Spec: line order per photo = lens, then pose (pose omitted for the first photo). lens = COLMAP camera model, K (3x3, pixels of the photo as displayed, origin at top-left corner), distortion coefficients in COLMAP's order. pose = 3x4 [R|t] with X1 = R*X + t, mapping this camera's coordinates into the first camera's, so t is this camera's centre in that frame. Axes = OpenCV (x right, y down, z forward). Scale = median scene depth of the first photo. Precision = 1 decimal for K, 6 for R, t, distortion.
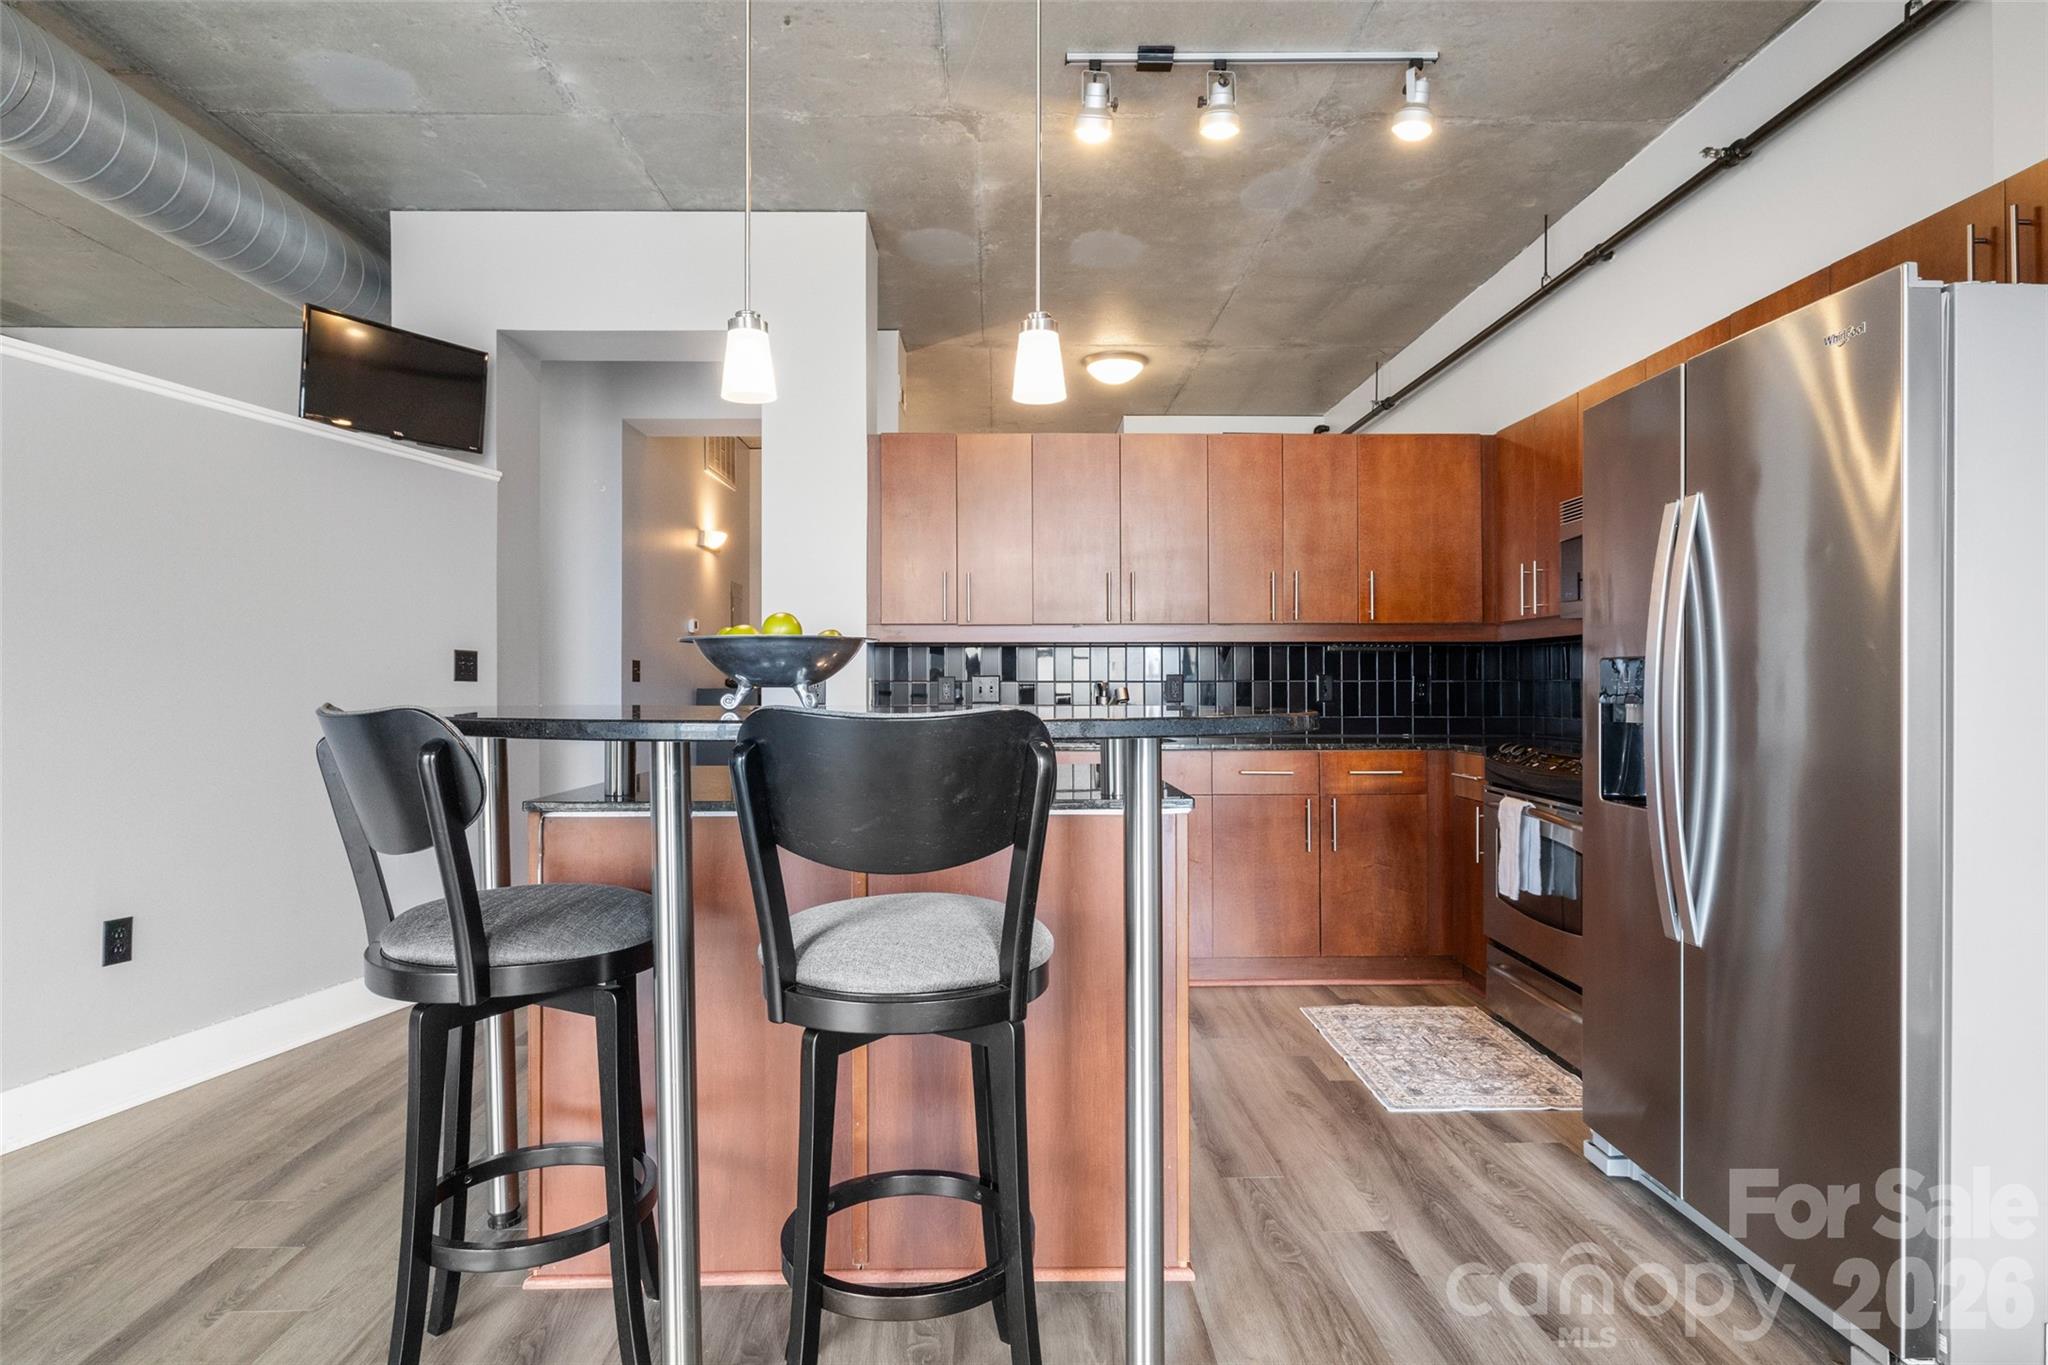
lens RADIAL K [[1092.7, 0, 1024.0], [0, 1092.7, 682.5], [0, 0, 1]] dist [0.003483, 0.000949]
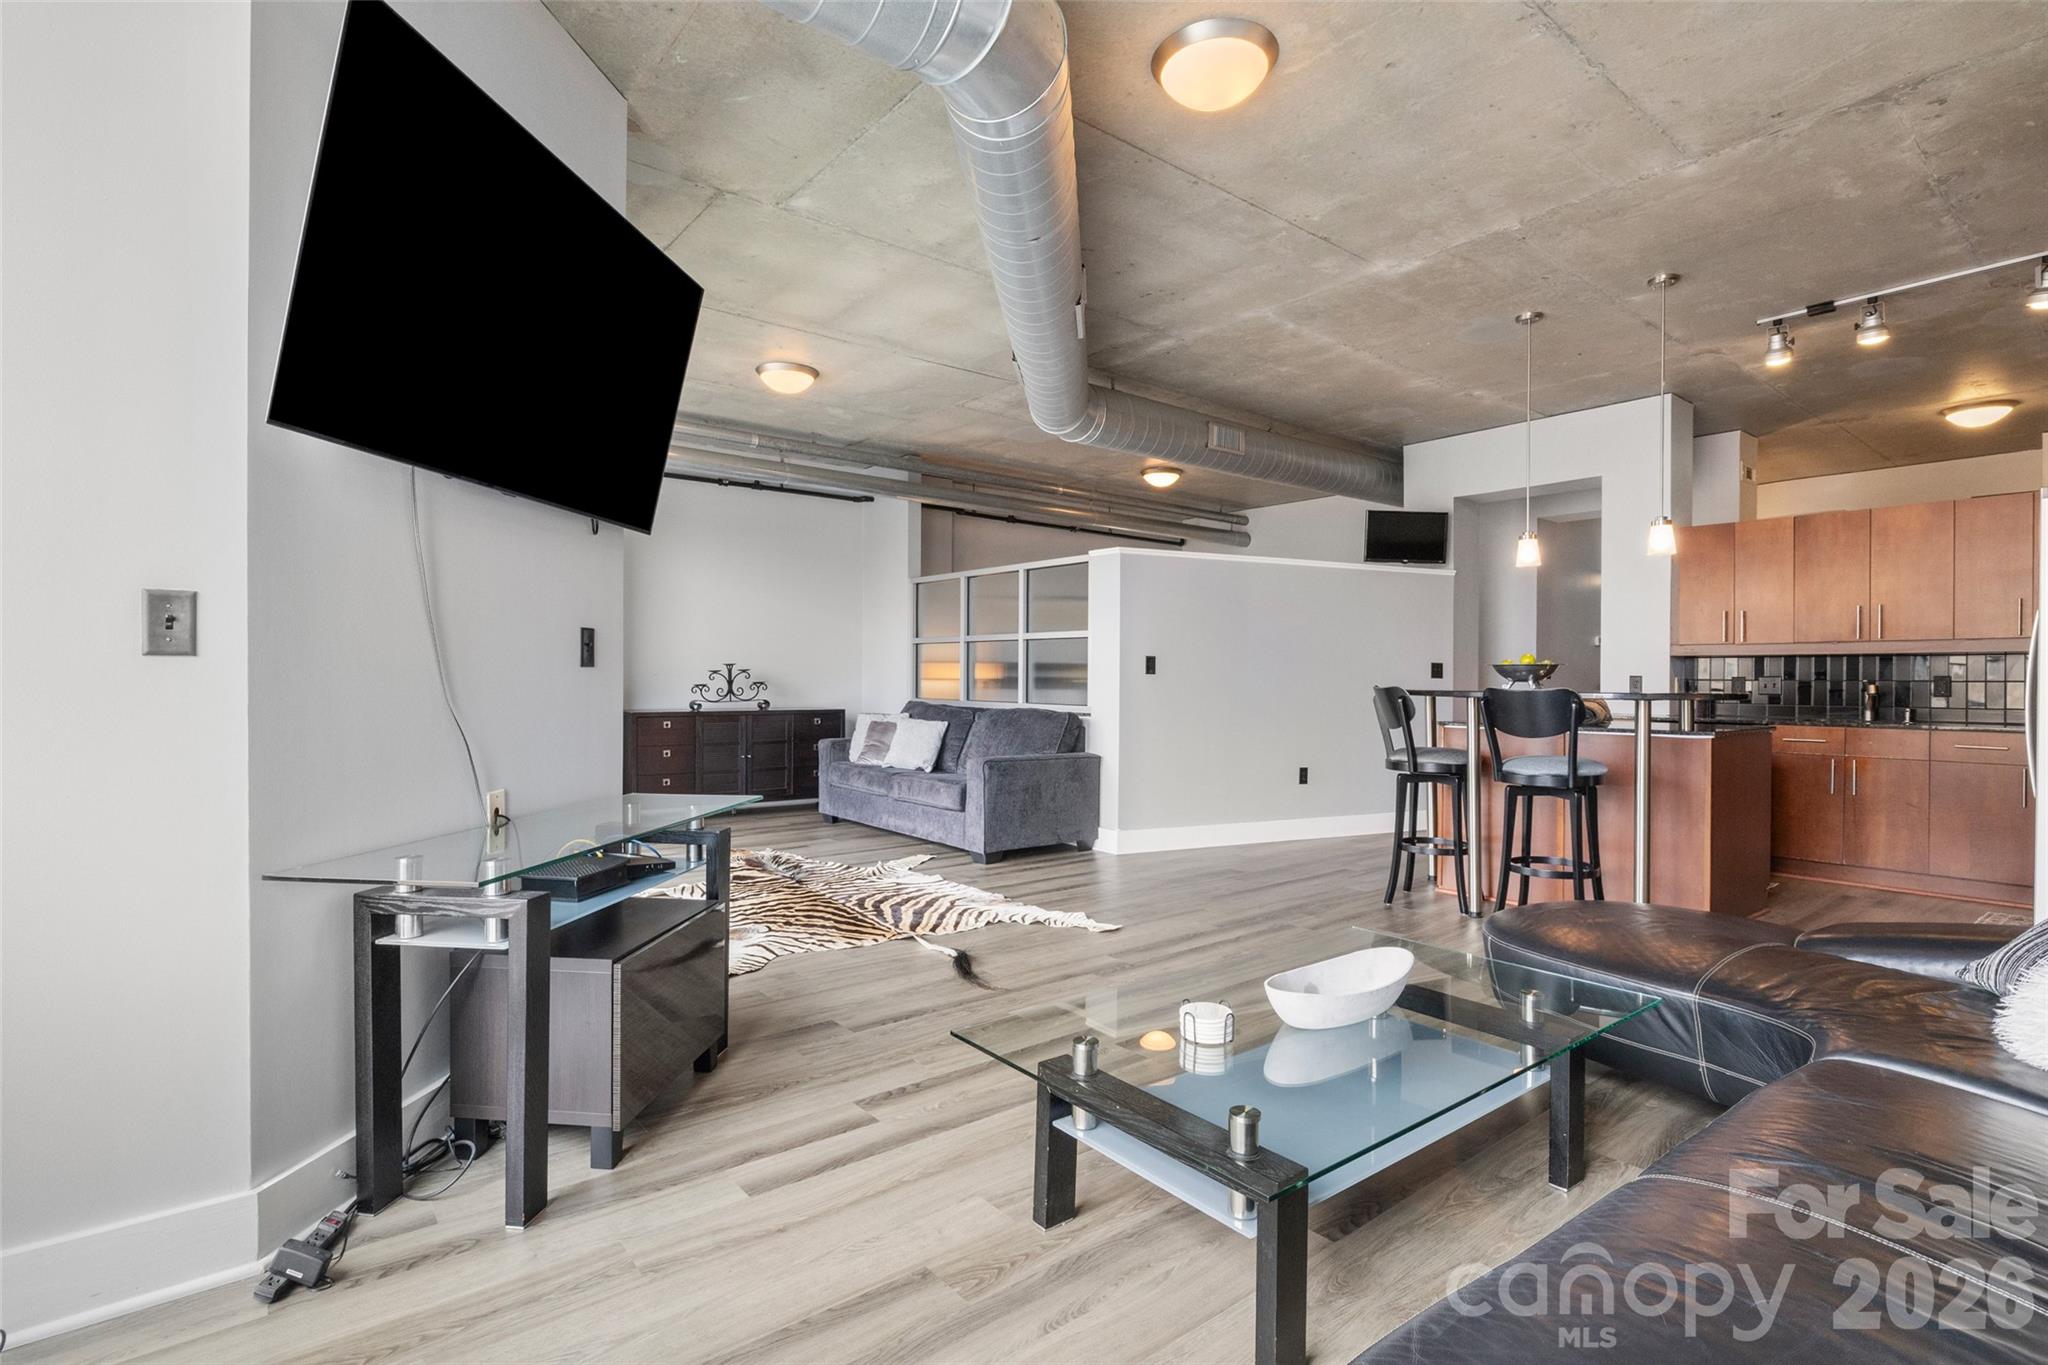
lens RADIAL K [[1017.0, 0, 1003.6], [0, 1017.0, 673.4], [0, 0, 1]] dist [-0.001179, -0.000288]
pose [[0.608351, 0.003452, -0.793660, 0.553100], [-0.007155, 0.999974, -0.001135, -0.002616], [0.793636, 0.006370, 0.608360, -0.869055]]
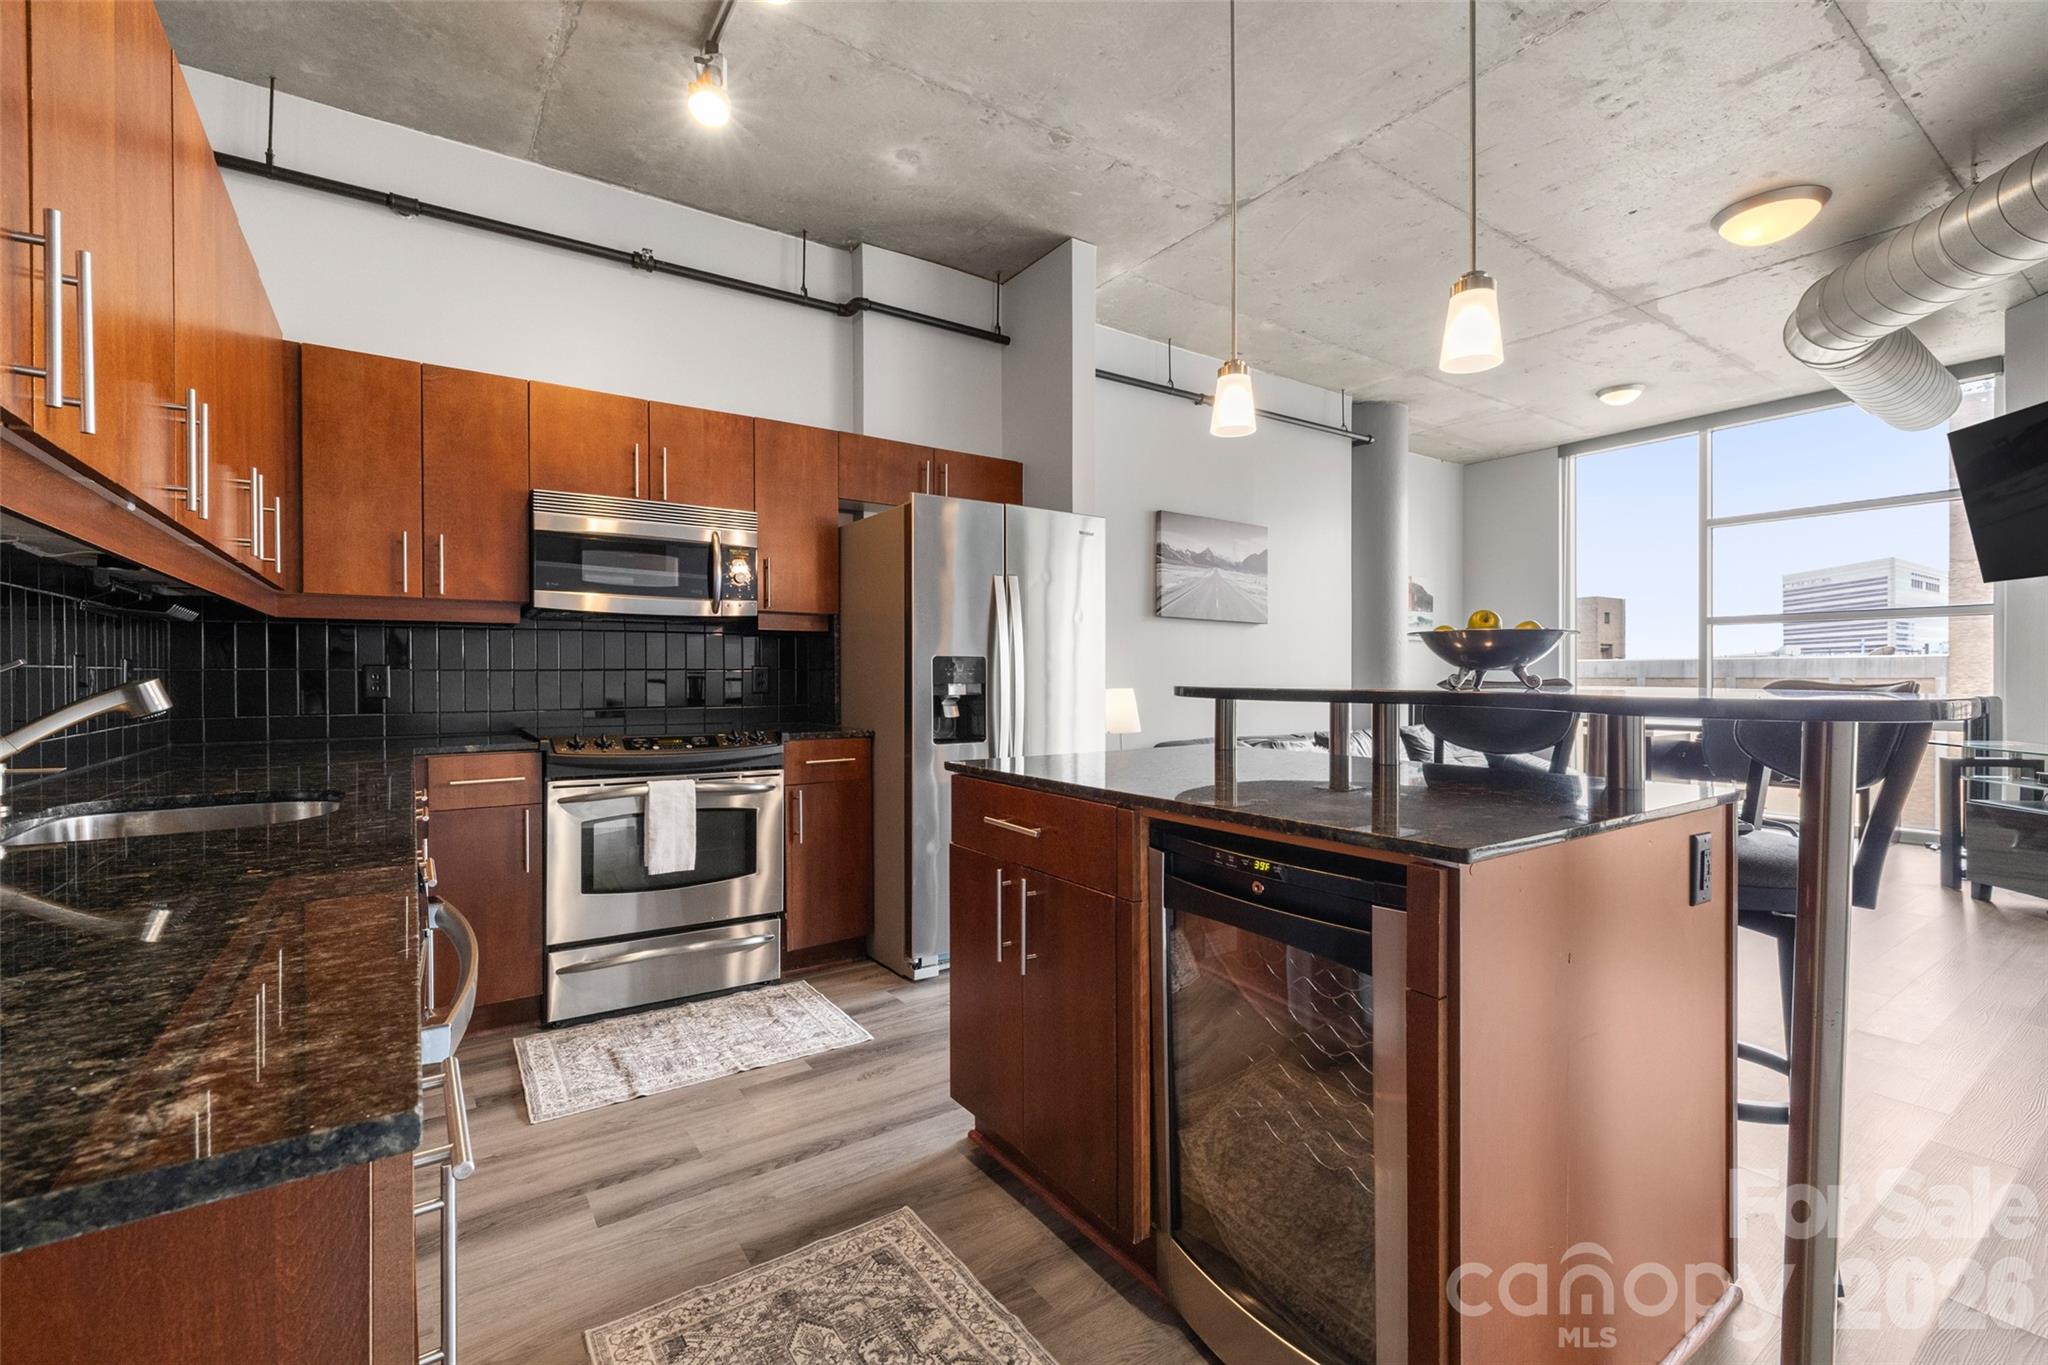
lens RADIAL K [[891.5, 0, 1024.0], [0, 891.5, 682.5], [0, 0, 1]] dist [0.002727, 0.000138]
pose [[-0.555031, -0.010869, 0.831759, -0.483161], [-0.001936, 0.999929, 0.011775, -0.001777], [-0.831827, 0.004925, -0.555013, 1.229314]]
